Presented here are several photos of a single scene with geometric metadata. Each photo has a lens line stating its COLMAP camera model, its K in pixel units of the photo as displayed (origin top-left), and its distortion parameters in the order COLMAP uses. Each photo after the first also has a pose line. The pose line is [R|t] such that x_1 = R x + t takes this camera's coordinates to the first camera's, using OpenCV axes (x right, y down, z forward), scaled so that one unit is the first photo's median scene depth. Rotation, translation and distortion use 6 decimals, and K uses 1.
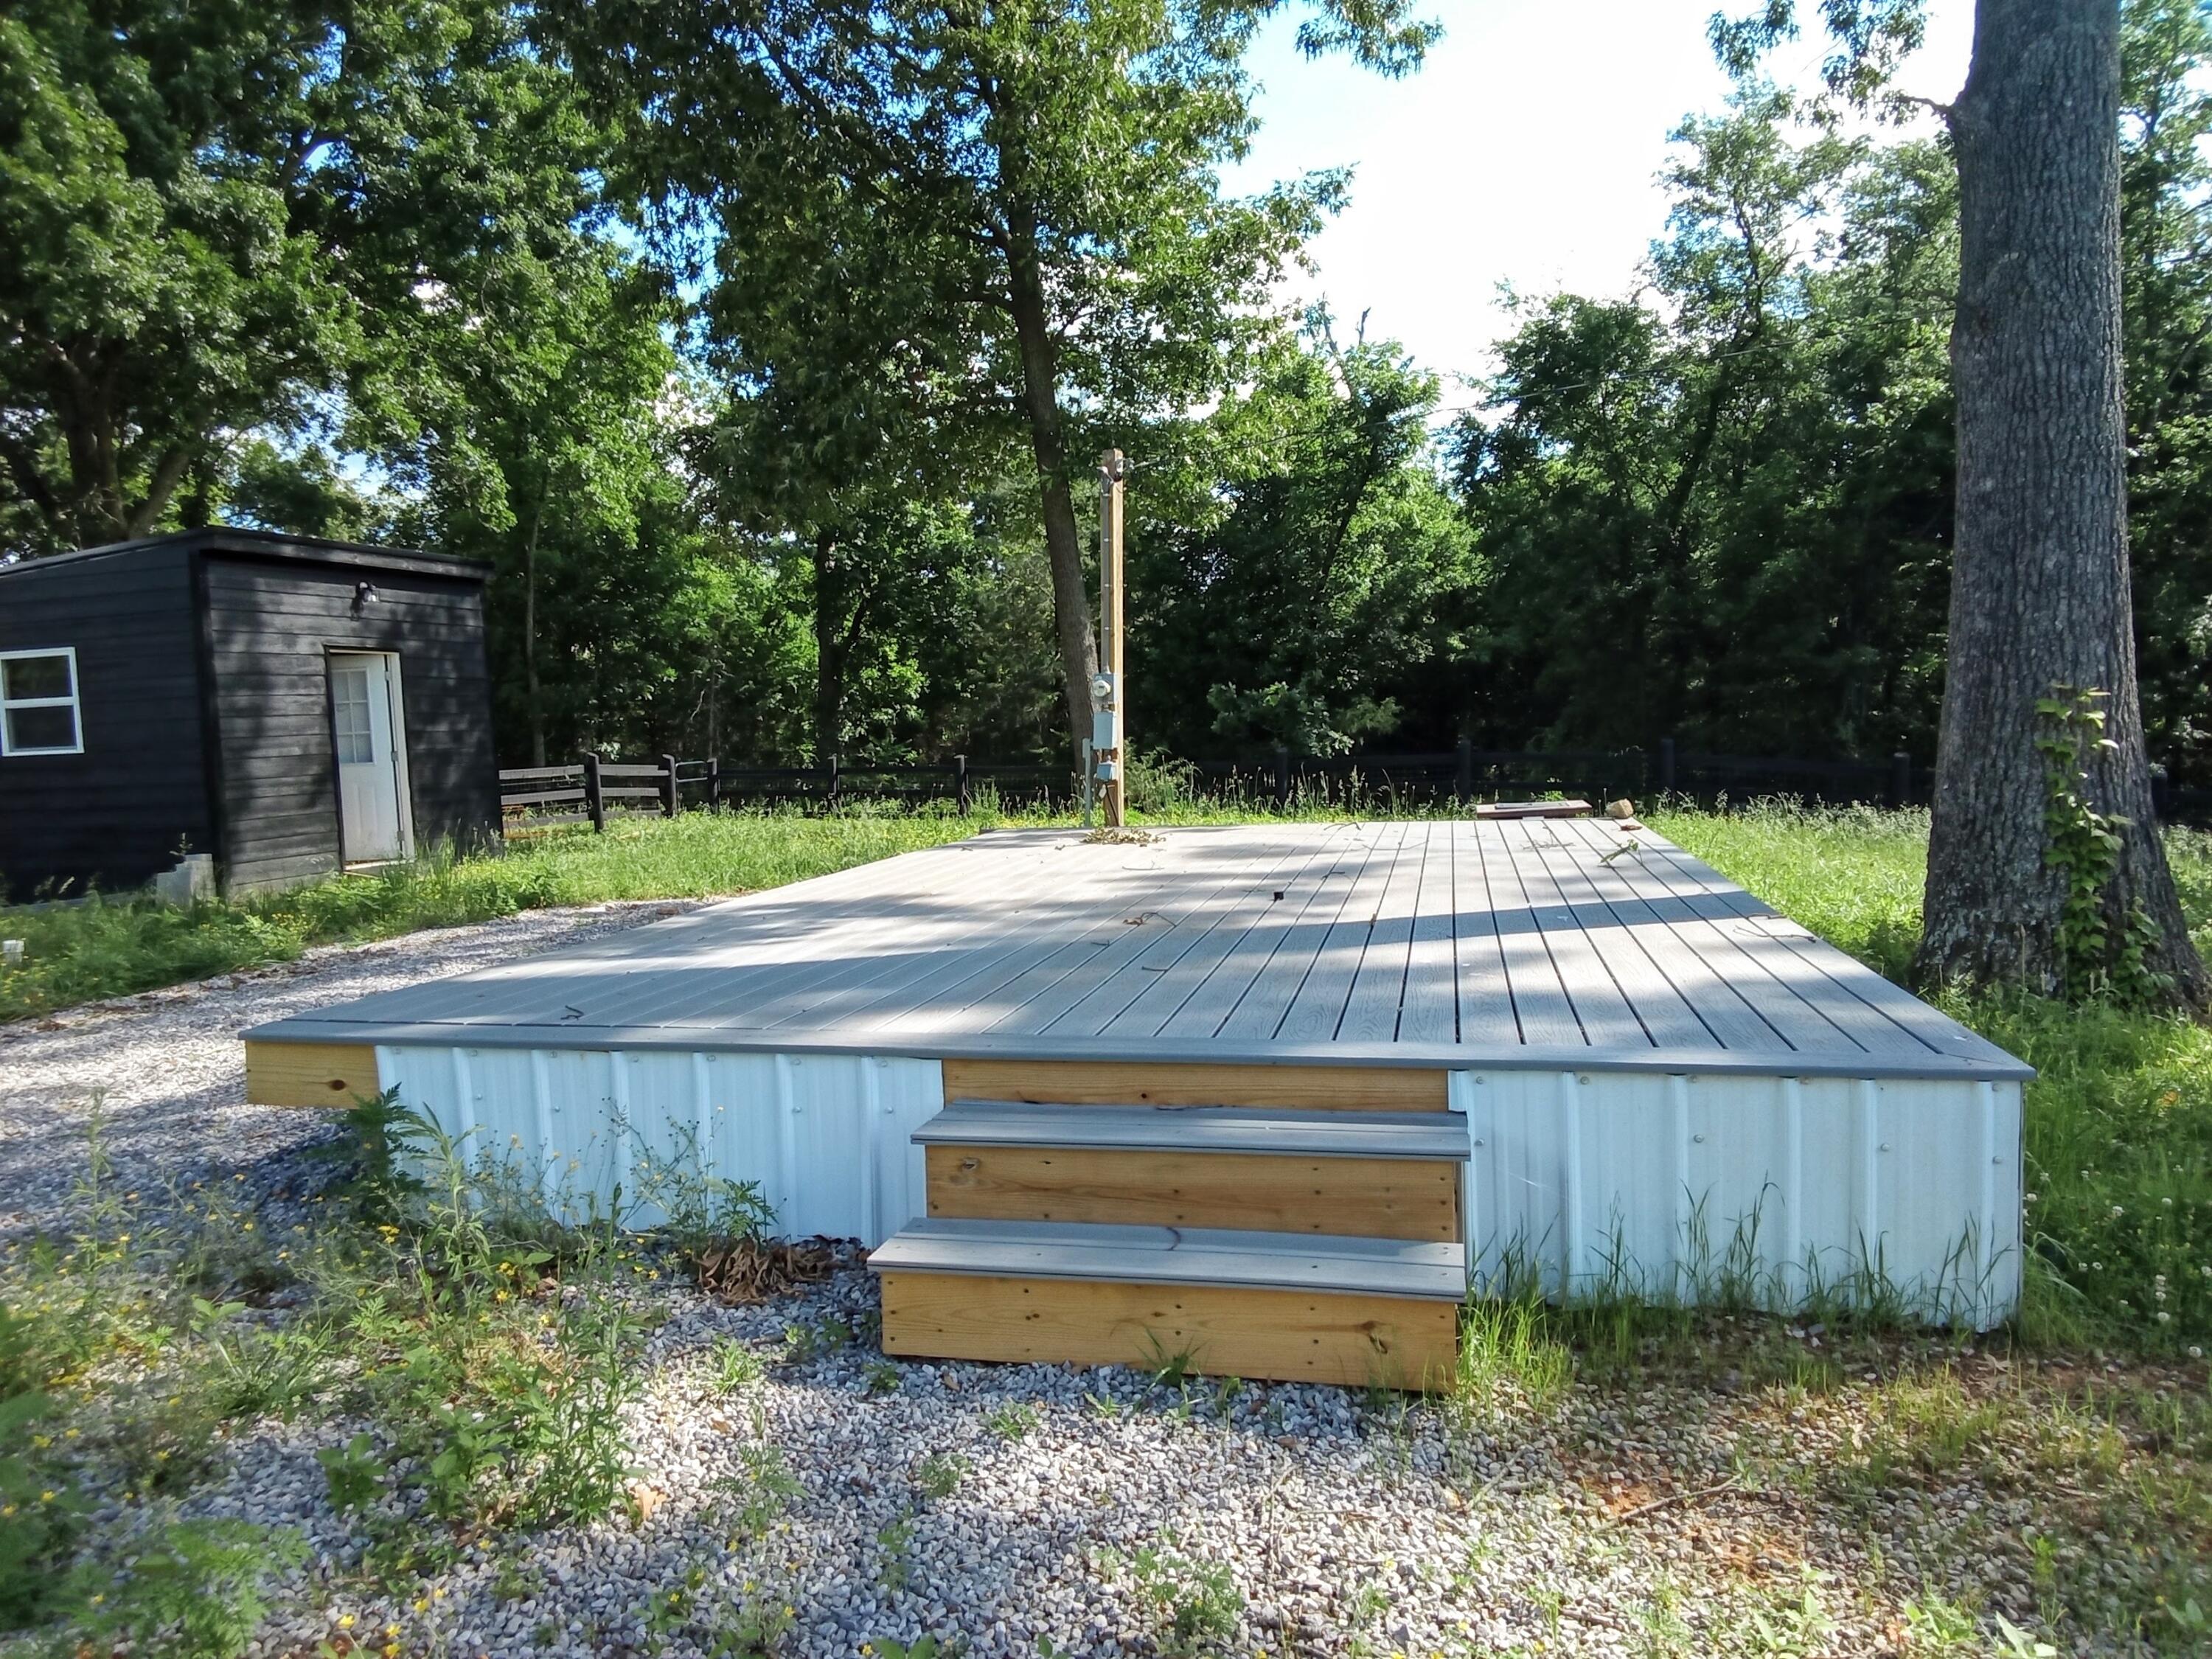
lens RADIAL K [[1570.6, 0, 1115.5], [0, 1570.6, 834.8], [0, 0, 1]] dist [-0.003365, -0.002468]
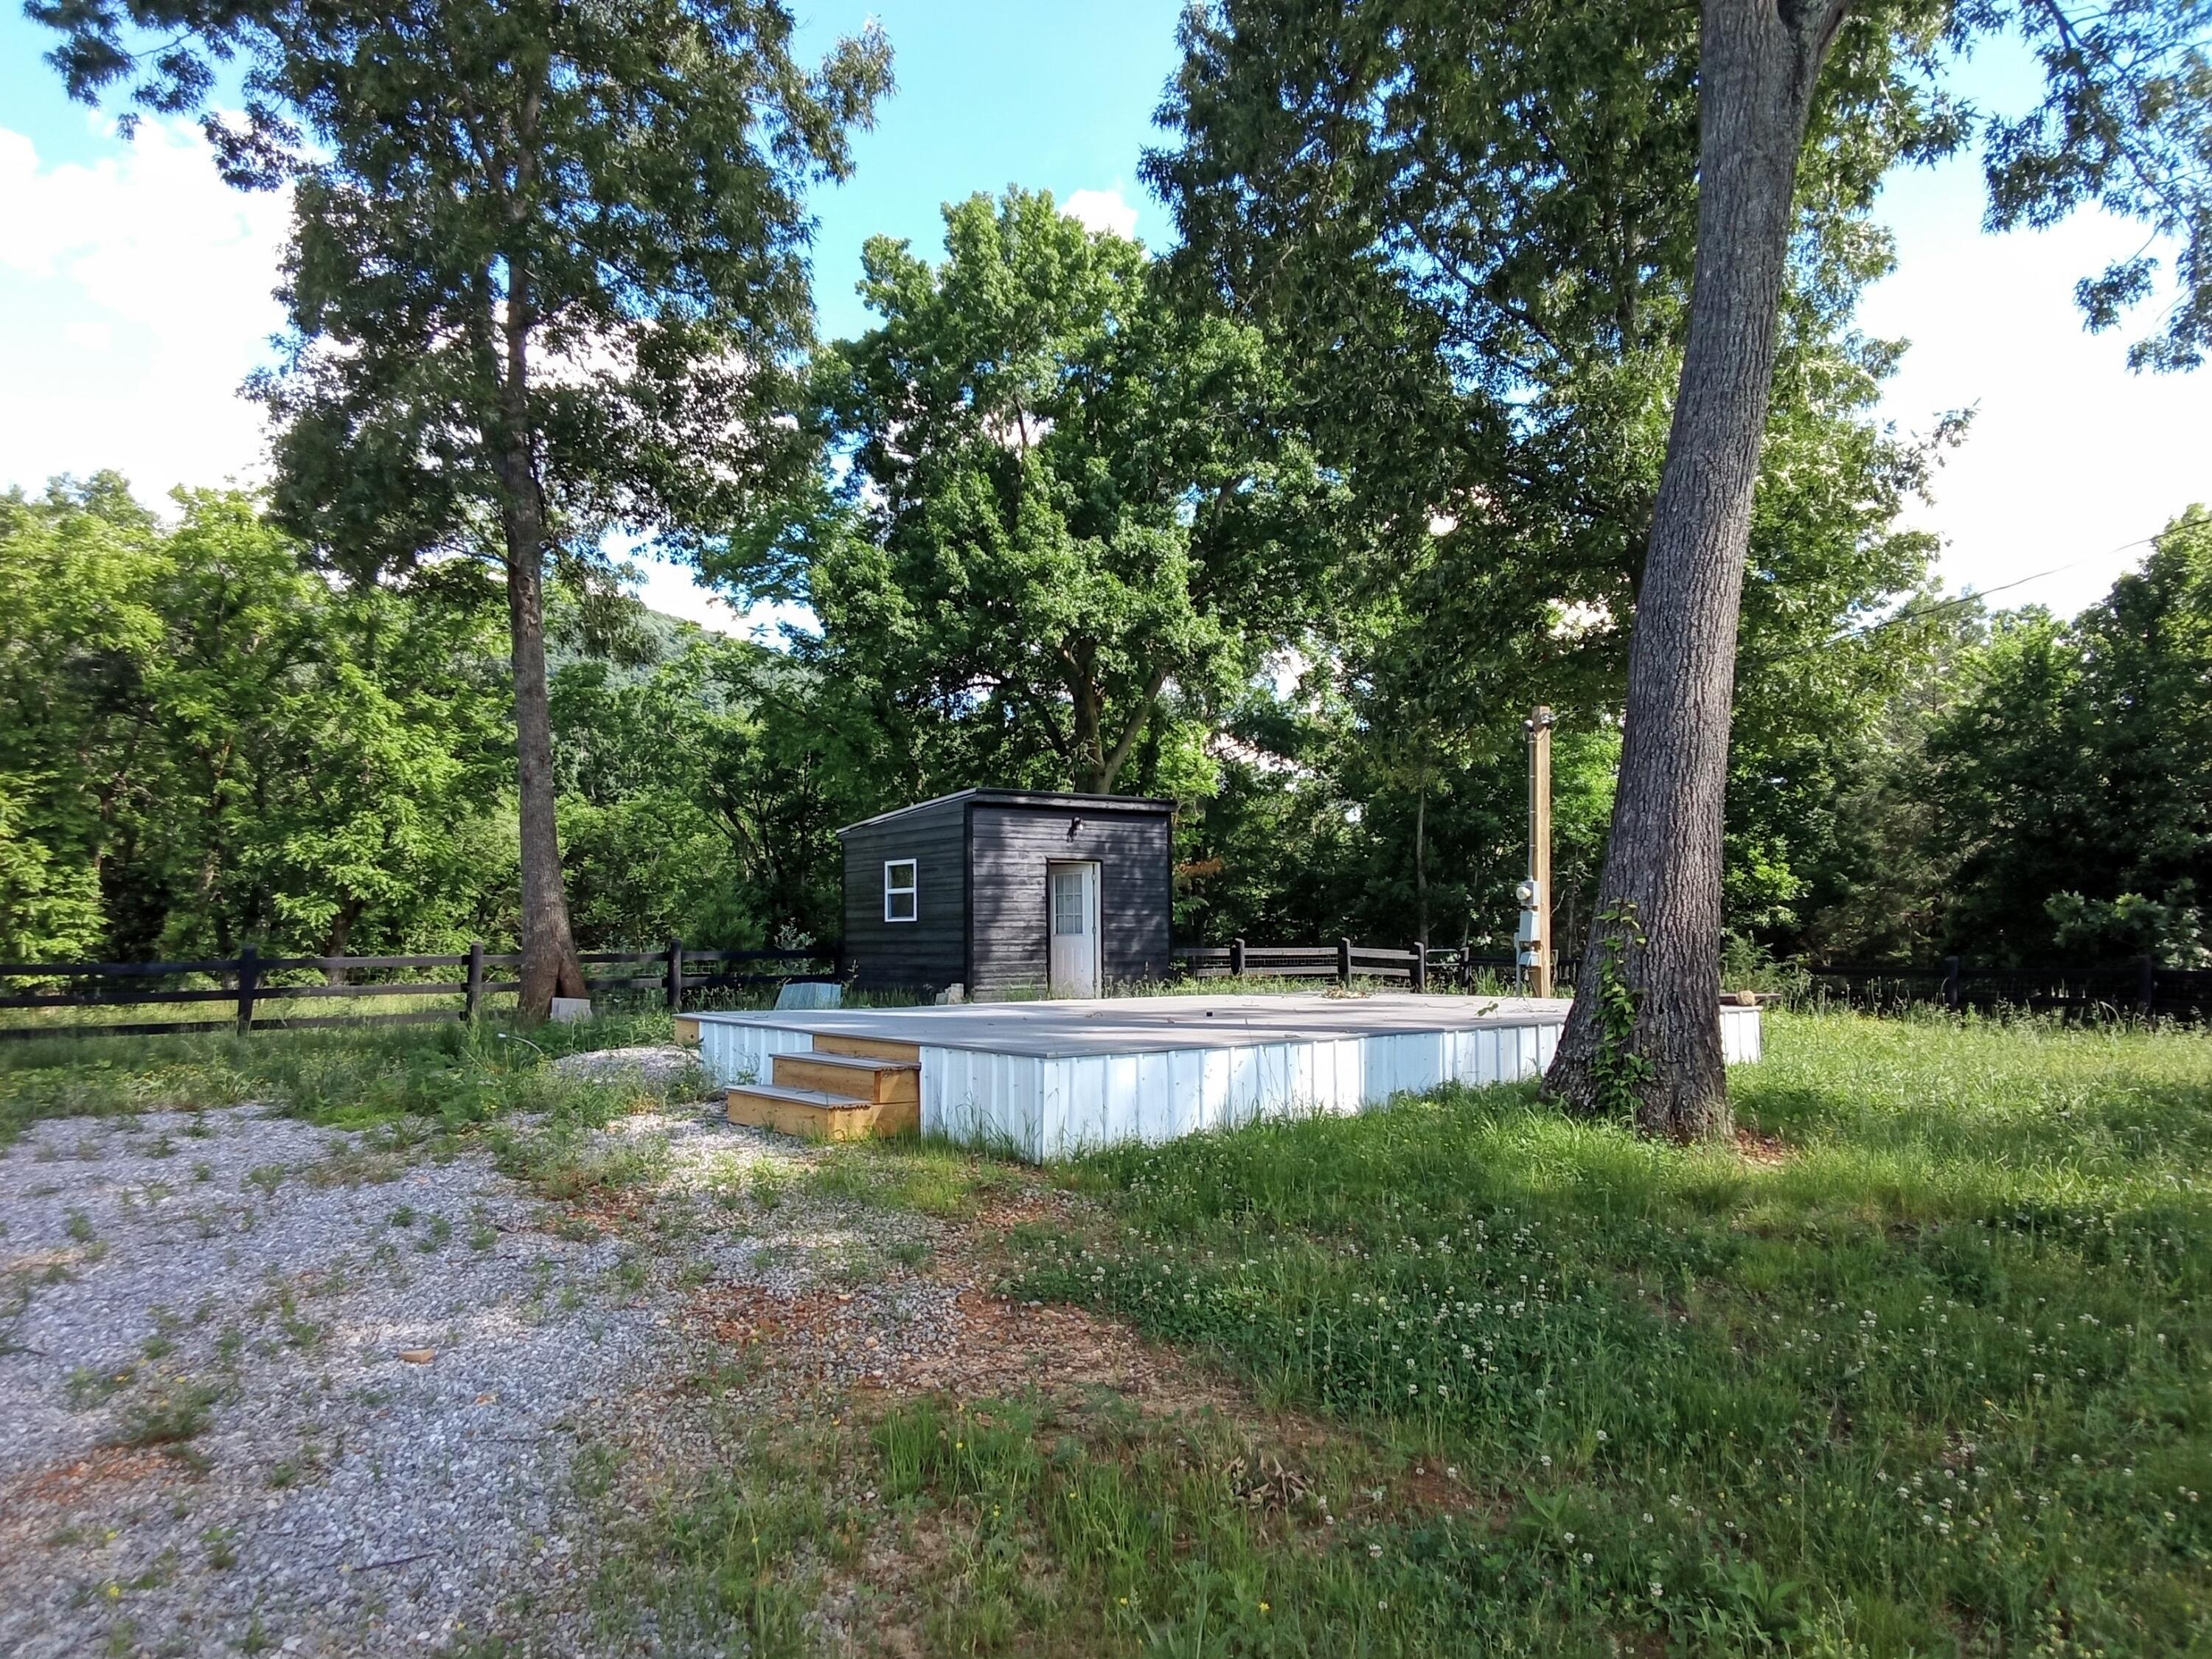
lens RADIAL K [[1570.6, 0, 1100.0], [0, 1570.6, 812.0], [0, 0, 1]] dist [-0.003365, -0.002468]
pose [[0.791008, -0.010007, -0.611724, 0.325829], [-0.074020, 0.990956, -0.111924, 0.003790], [0.607312, 0.133812, 0.783113, -0.135727]]
